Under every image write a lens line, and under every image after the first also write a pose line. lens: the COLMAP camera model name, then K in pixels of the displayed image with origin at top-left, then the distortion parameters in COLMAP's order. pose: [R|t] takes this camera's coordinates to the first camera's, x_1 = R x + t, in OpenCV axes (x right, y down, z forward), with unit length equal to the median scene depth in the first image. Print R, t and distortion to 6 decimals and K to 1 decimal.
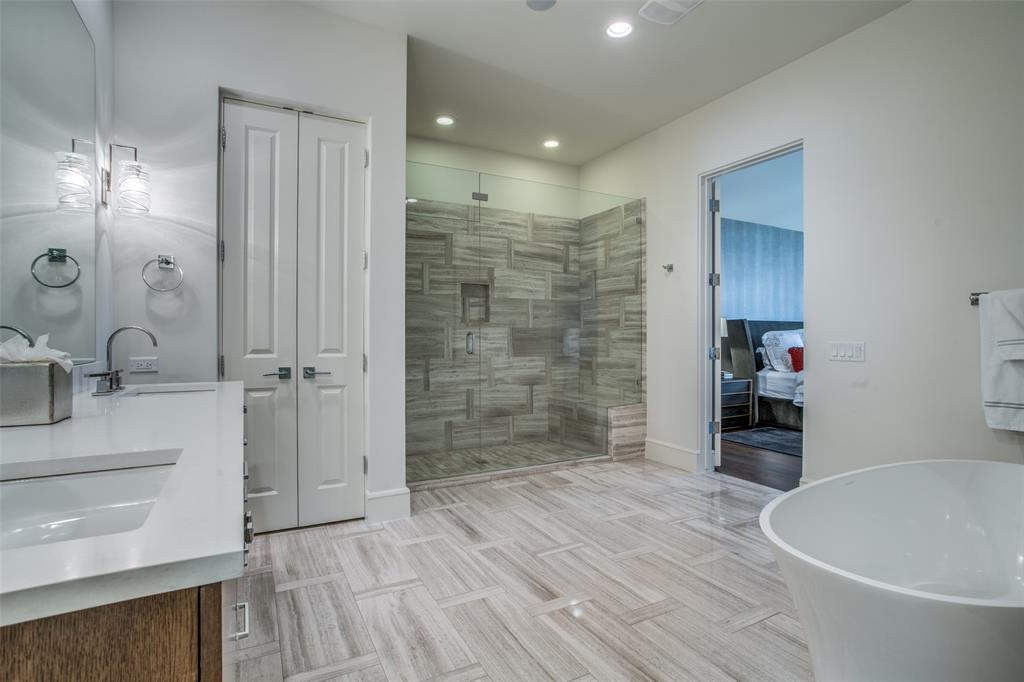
lens RADIAL K [[500.7, 0, 512.4], [0, 500.7, 336.6], [0, 0, 1]] dist [-0.053268, 0.030143]
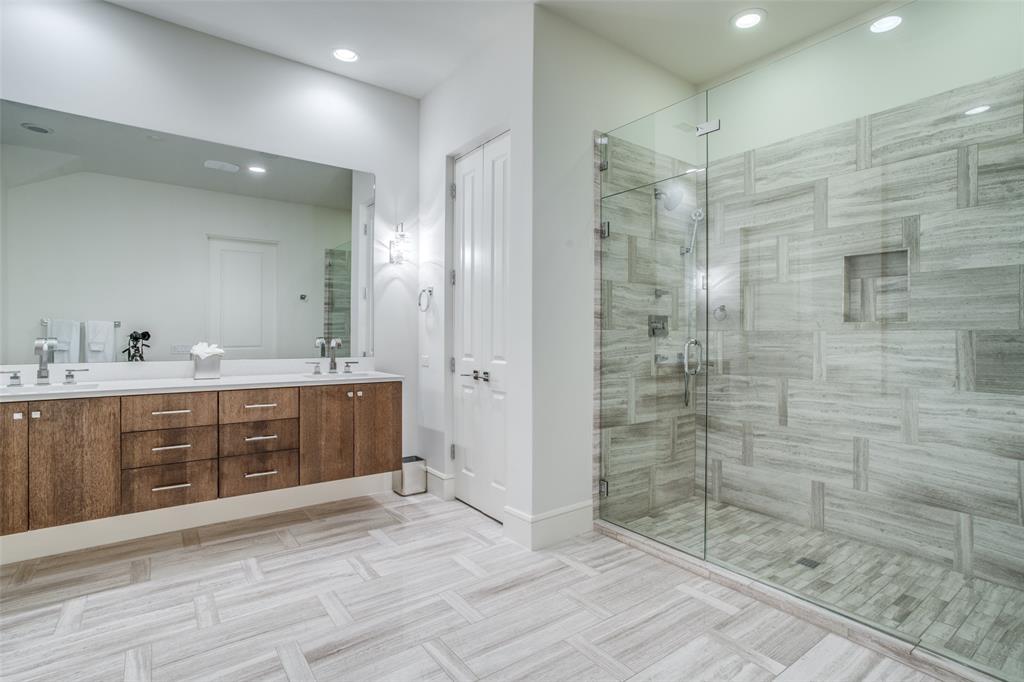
lens RADIAL K [[500.7, 0, 512.4], [0, 500.7, 336.6], [0, 0, 1]] dist [-0.053268, 0.030143]
pose [[0.152763, 0.001721, -0.988261, 0.534459], [-0.004132, 0.999991, 0.001103, -0.013668], [0.988254, 0.003915, 0.152769, 0.674121]]
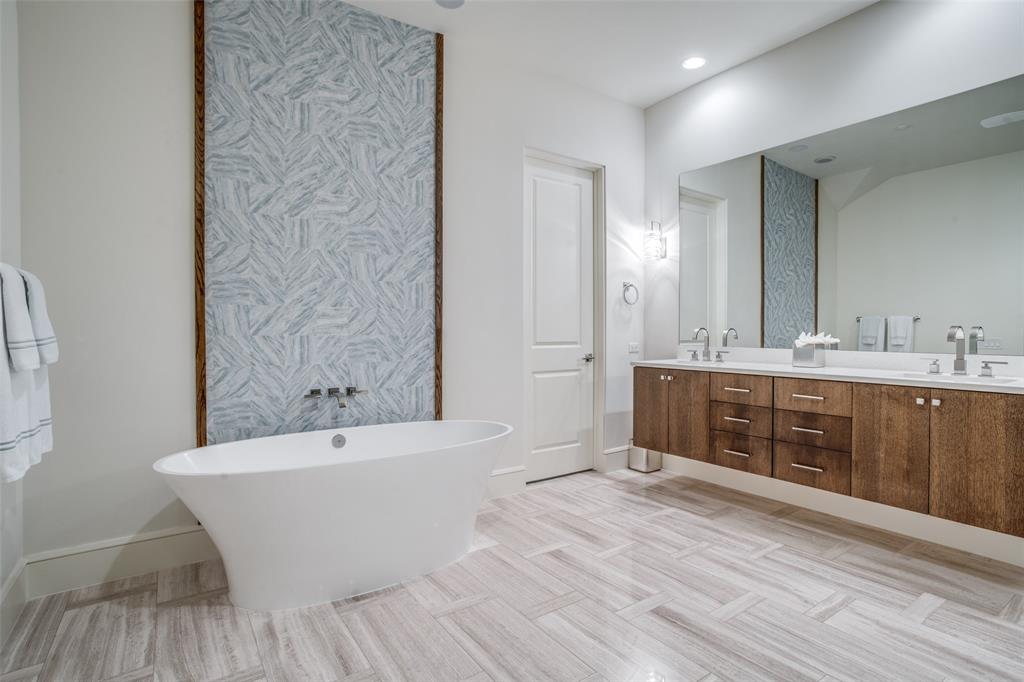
lens RADIAL K [[515.7, 0, 528.4], [0, 515.7, 336.8], [0, 0, 1]] dist [-0.058268, 0.032225]
pose [[-0.990545, 0.004488, -0.137113, 0.253531], [0.002393, 0.999878, 0.015444, -0.006517], [0.137166, 0.014970, -0.990435, 1.070264]]
